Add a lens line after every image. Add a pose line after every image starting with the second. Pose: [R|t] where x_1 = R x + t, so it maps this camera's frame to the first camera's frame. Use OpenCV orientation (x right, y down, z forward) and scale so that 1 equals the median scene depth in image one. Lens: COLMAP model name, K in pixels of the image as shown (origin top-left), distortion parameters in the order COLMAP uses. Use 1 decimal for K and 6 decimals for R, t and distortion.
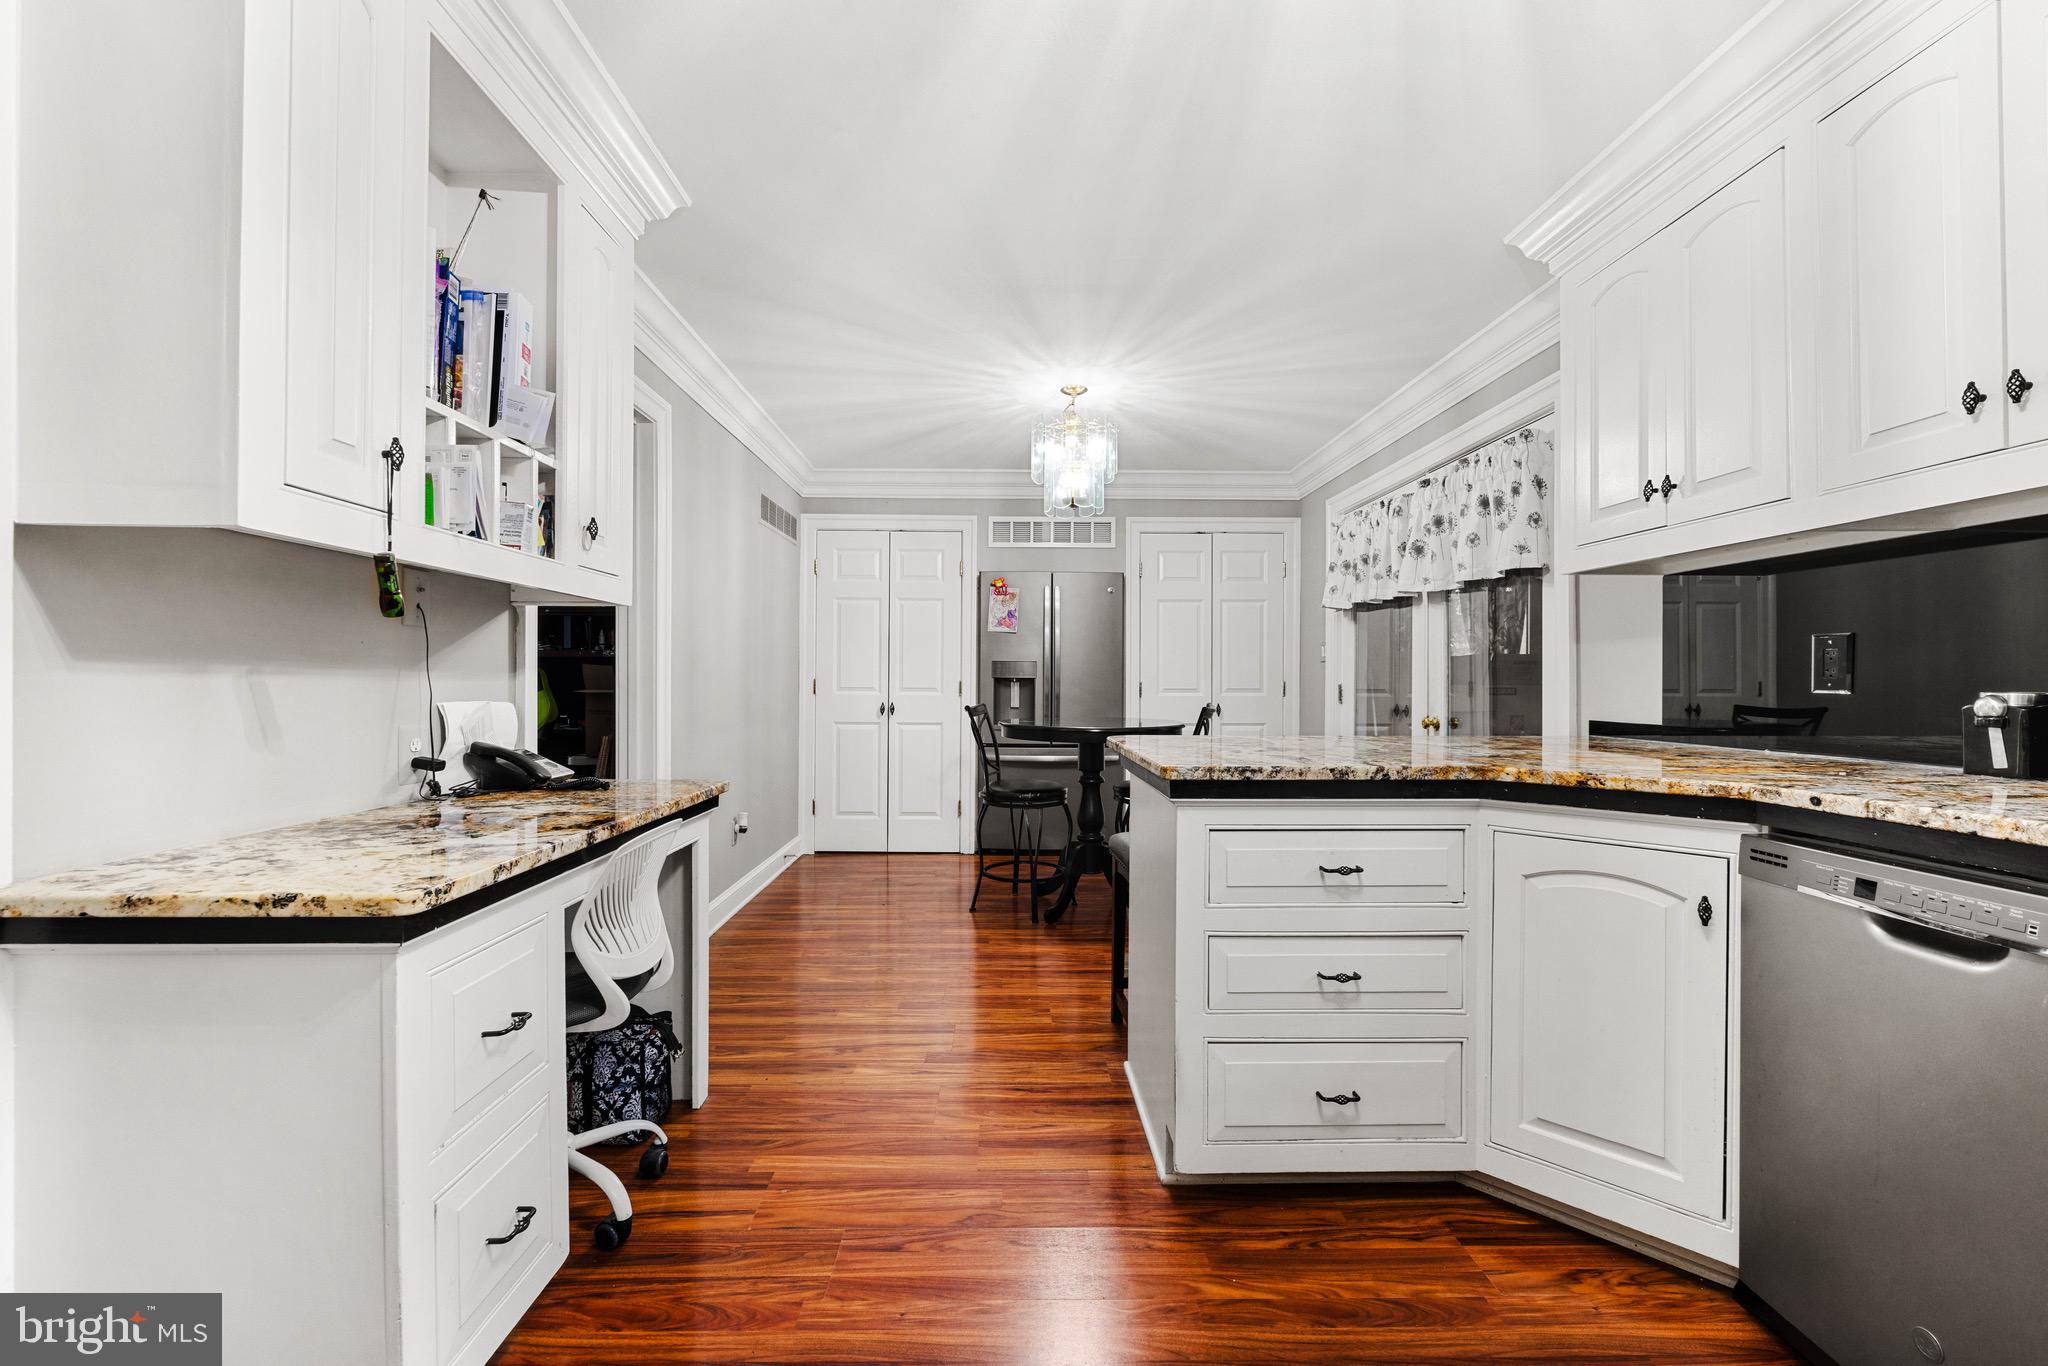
lens RADIAL K [[817.3, 0, 1021.6], [0, 817.3, 683.6], [0, 0, 1]] dist [-0.003642, 0.000999]
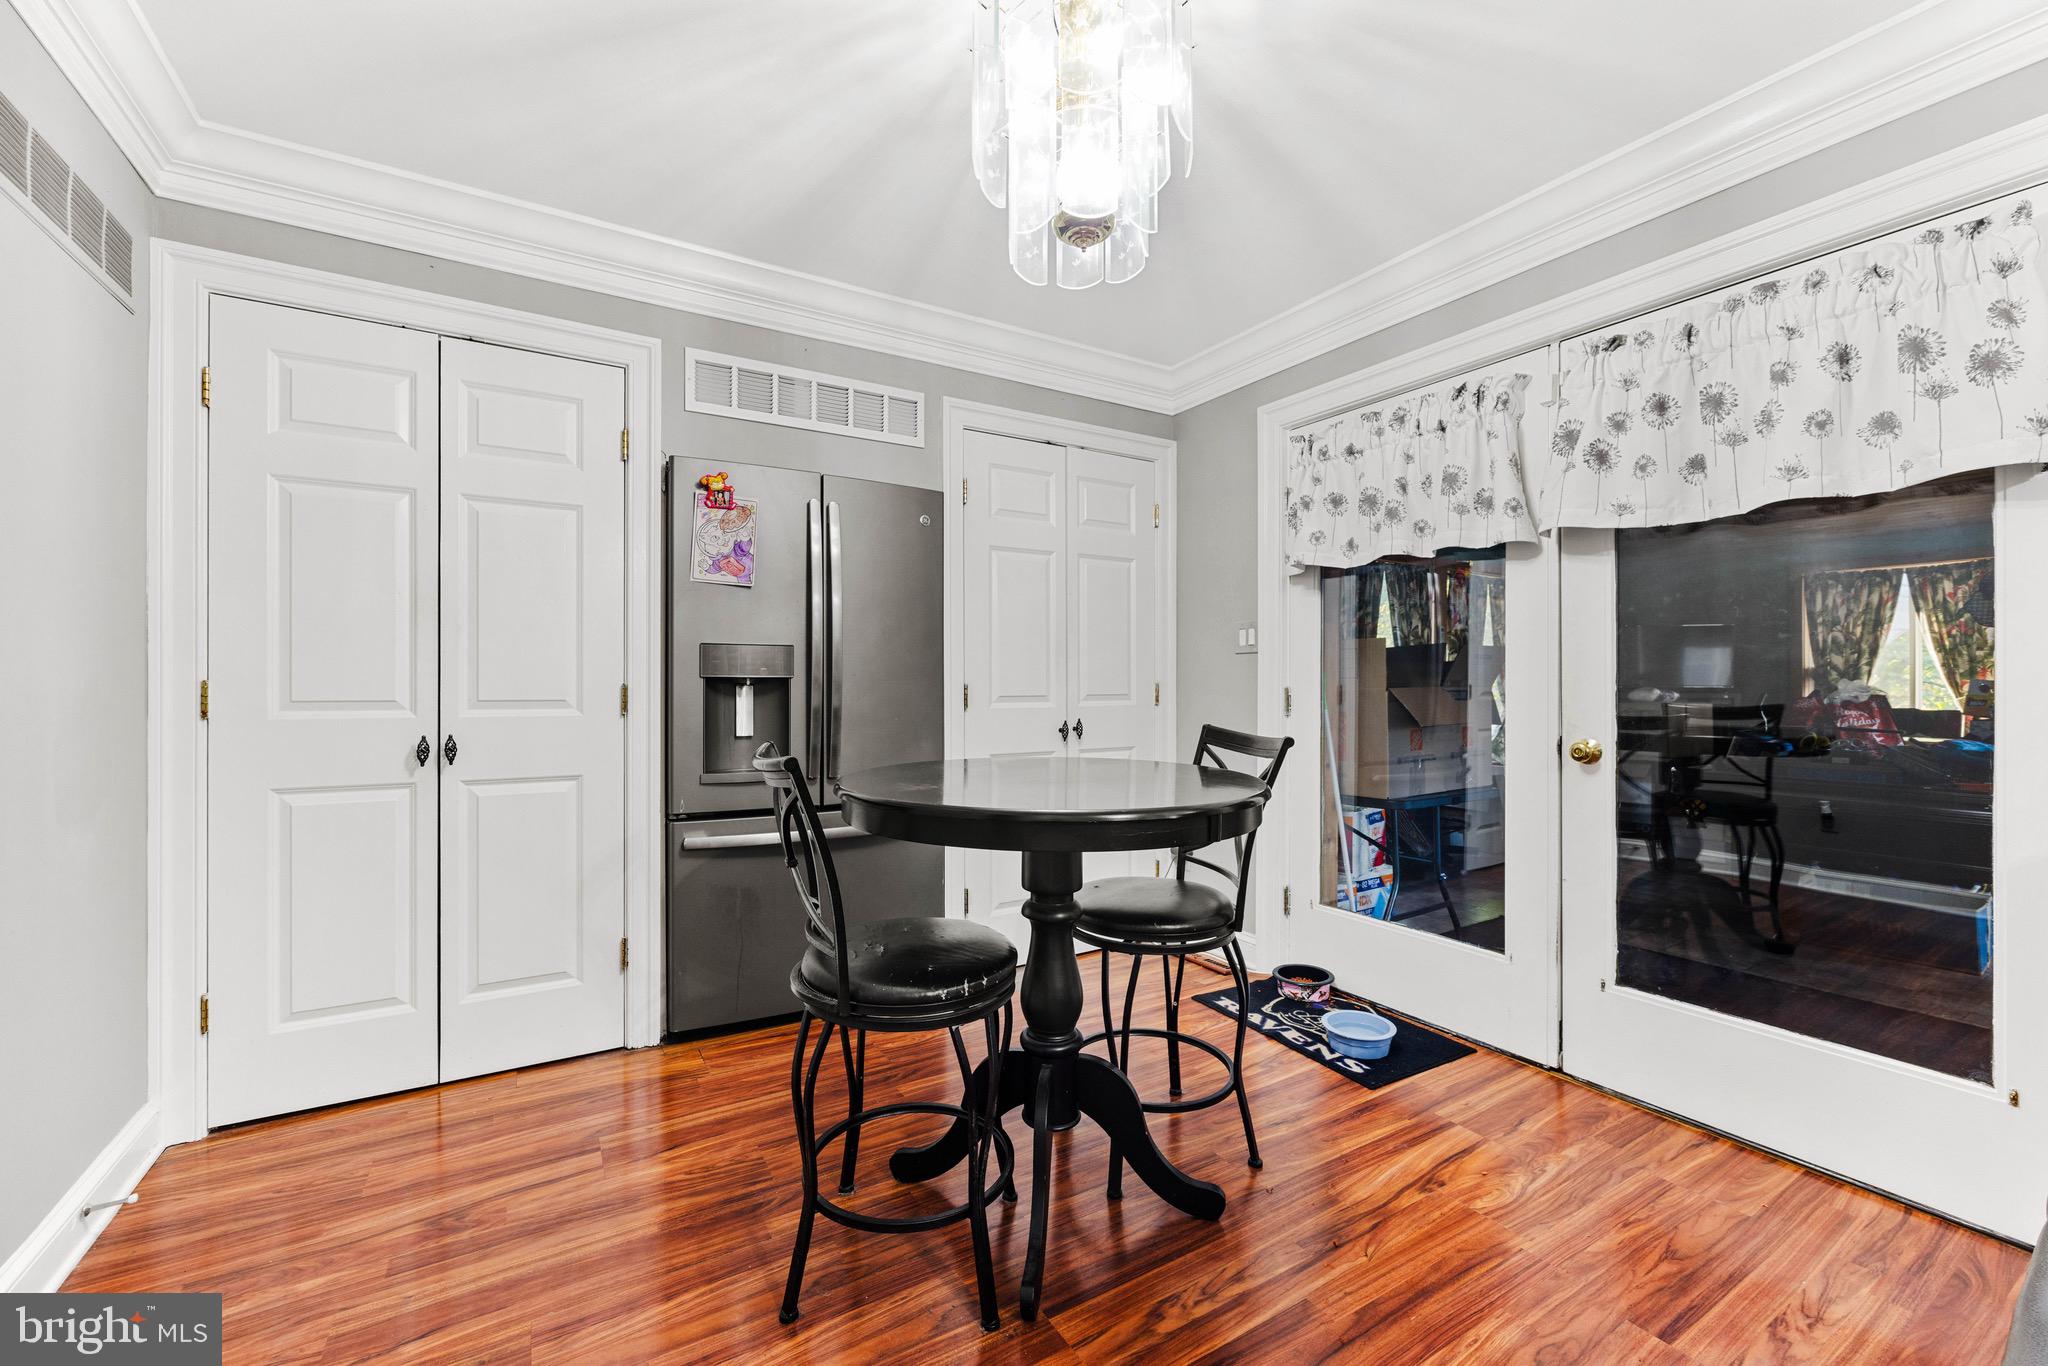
lens RADIAL K [[817.3, 0, 1008.4], [0, 817.3, 684.3], [0, 0, 1]] dist [-0.003642, 0.000999]
pose [[0.866568, -0.003022, 0.499049, -0.214764], [0.004599, 0.999988, -0.001931, -0.001980], [-0.499037, 0.003968, 0.866572, 0.881732]]
